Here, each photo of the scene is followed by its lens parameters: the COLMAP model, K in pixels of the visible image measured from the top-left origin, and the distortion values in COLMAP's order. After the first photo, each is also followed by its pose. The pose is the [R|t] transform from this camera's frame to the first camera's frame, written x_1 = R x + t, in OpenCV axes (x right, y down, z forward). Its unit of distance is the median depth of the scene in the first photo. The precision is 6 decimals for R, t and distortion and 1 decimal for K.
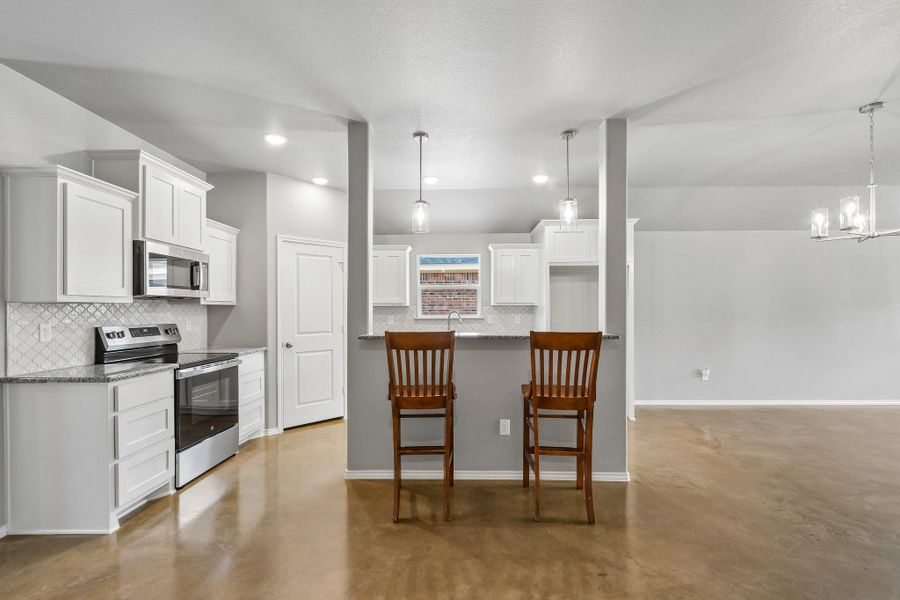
lens RADIAL K [[400.2, 0, 453.2], [0, 400.2, 305.5], [0, 0, 1]] dist [0.004654, -0.001590]
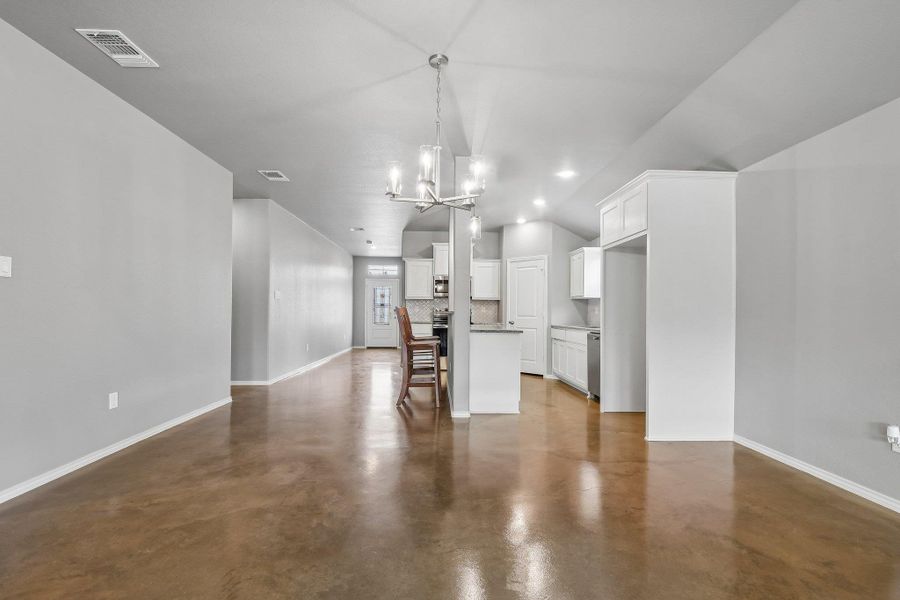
lens RADIAL K [[400.2, 0, 449.0], [0, 400.2, 312.0], [0, 0, 1]] dist [0.004654, -0.001590]
pose [[0.042250, 0.001072, -0.999106, 1.530702], [-0.001713, 0.999998, 0.001001, 0.061383], [0.999106, 0.001669, 0.042252, 0.780285]]
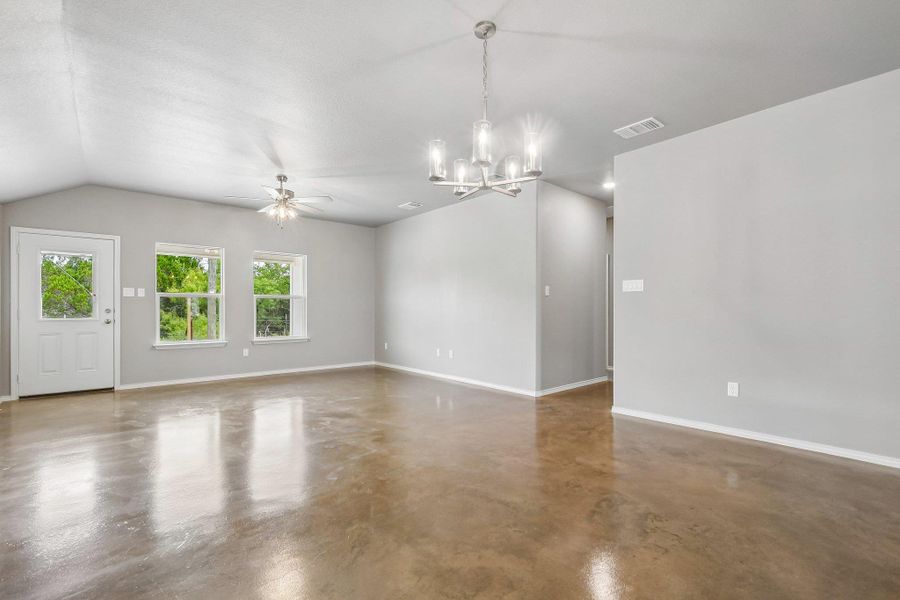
lens RADIAL K [[400.2, 0, 441.7], [0, 400.2, 311.8], [0, 0, 1]] dist [0.004654, -0.001590]
pose [[-0.654917, -0.001982, 0.755698, 0.386328], [-0.002162, 0.999997, 0.000750, 0.066835], [-0.755698, -0.001143, -0.654920, 1.258550]]
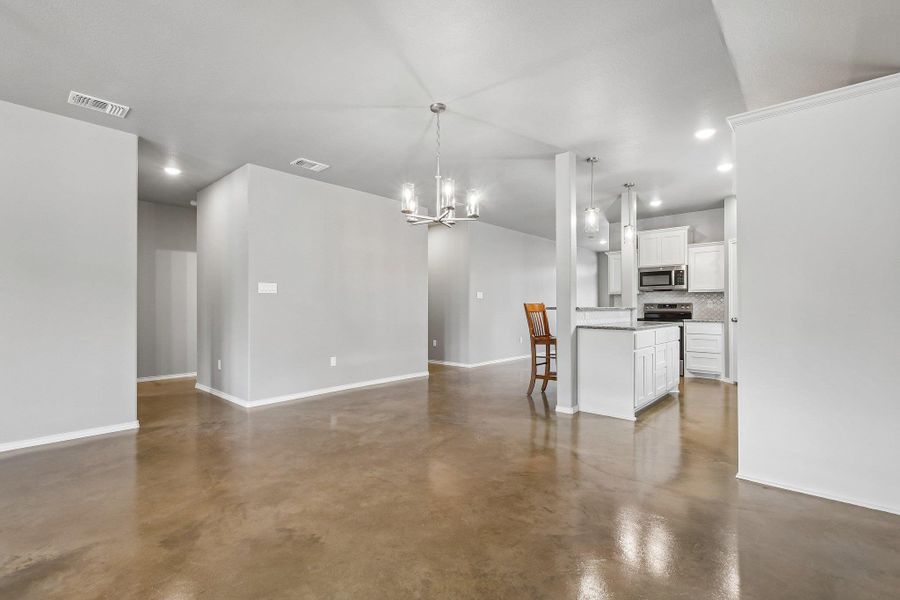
lens RADIAL K [[400.2, 0, 449.2], [0, 400.2, 308.3], [0, 0, 1]] dist [0.004654, -0.001590]
pose [[-0.660781, 0.003505, -0.750570, 1.468451], [0.008358, 0.999961, -0.002688, 0.064839], [0.750532, -0.008049, -0.660785, 1.388425]]
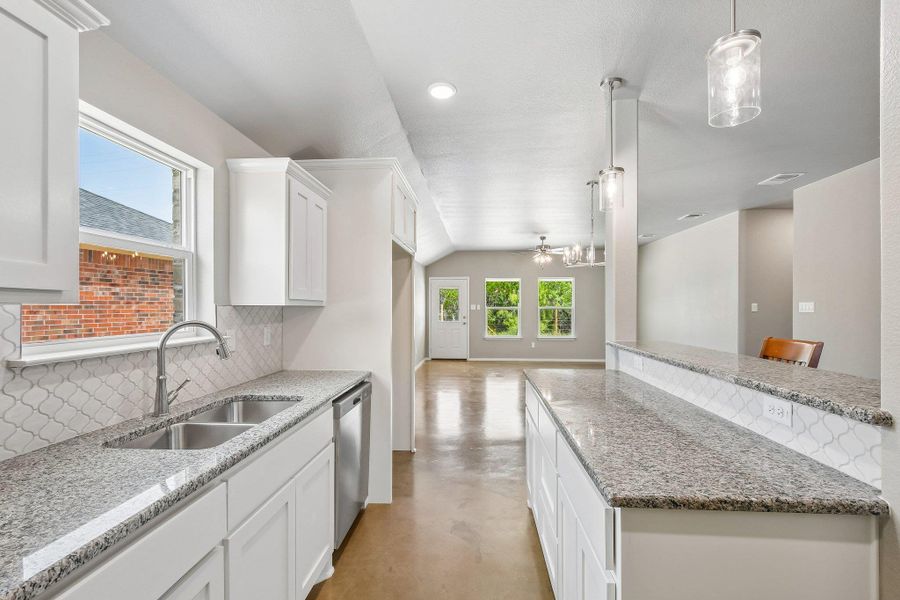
lens RADIAL K [[400.2, 0, 450.9], [0, 400.2, 304.8], [0, 0, 1]] dist [0.004654, -0.001590]
pose [[0.058777, 0.006800, 0.998248, -0.430378], [-0.005425, 0.999964, -0.006492, 0.000158], [-0.998256, -0.005034, 0.058812, 1.151825]]
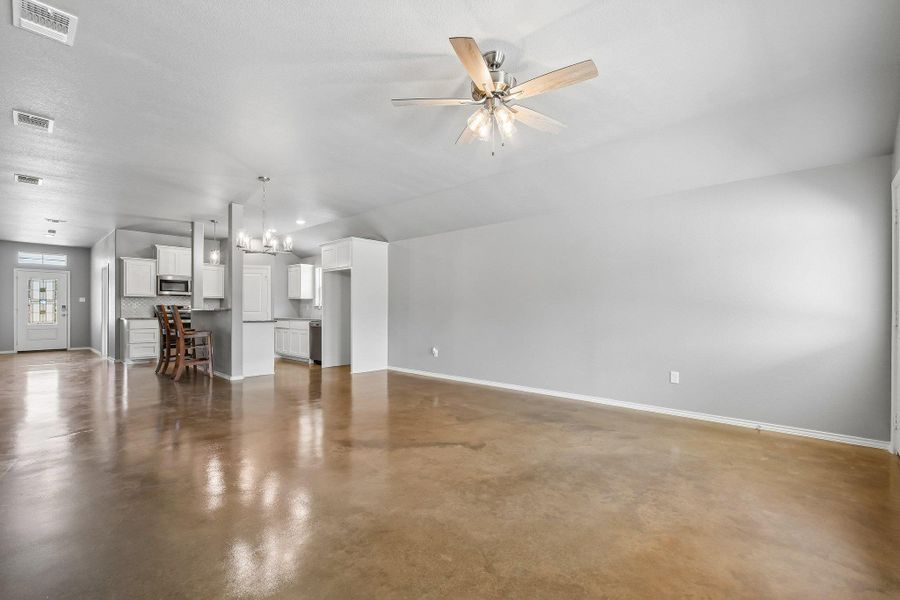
lens RADIAL K [[400.2, 0, 449.6], [0, 400.2, 304.8], [0, 0, 1]] dist [0.004654, -0.001590]
pose [[0.740578, -0.005071, -0.671951, 2.201671], [-0.000229, 0.999970, -0.007798, 0.059128], [0.671970, 0.005929, 0.740555, 0.208170]]
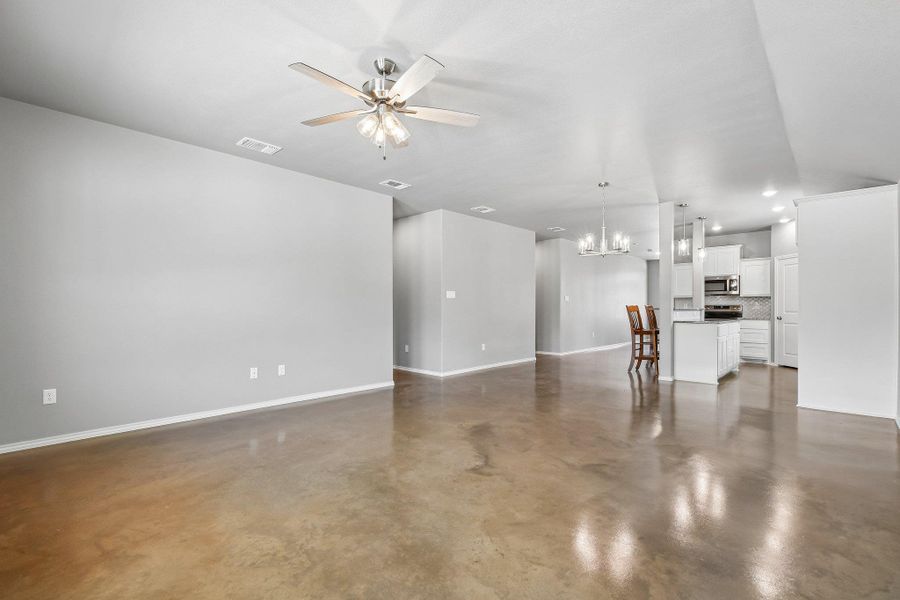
lens RADIAL K [[400.2, 0, 453.0], [0, 400.2, 311.6], [0, 0, 1]] dist [0.004654, -0.001590]
pose [[-0.681124, 0.007797, -0.732126, 2.229582], [0.006842, 0.999967, 0.004284, 0.062848], [0.732136, -0.002091, -0.681155, 1.366002]]
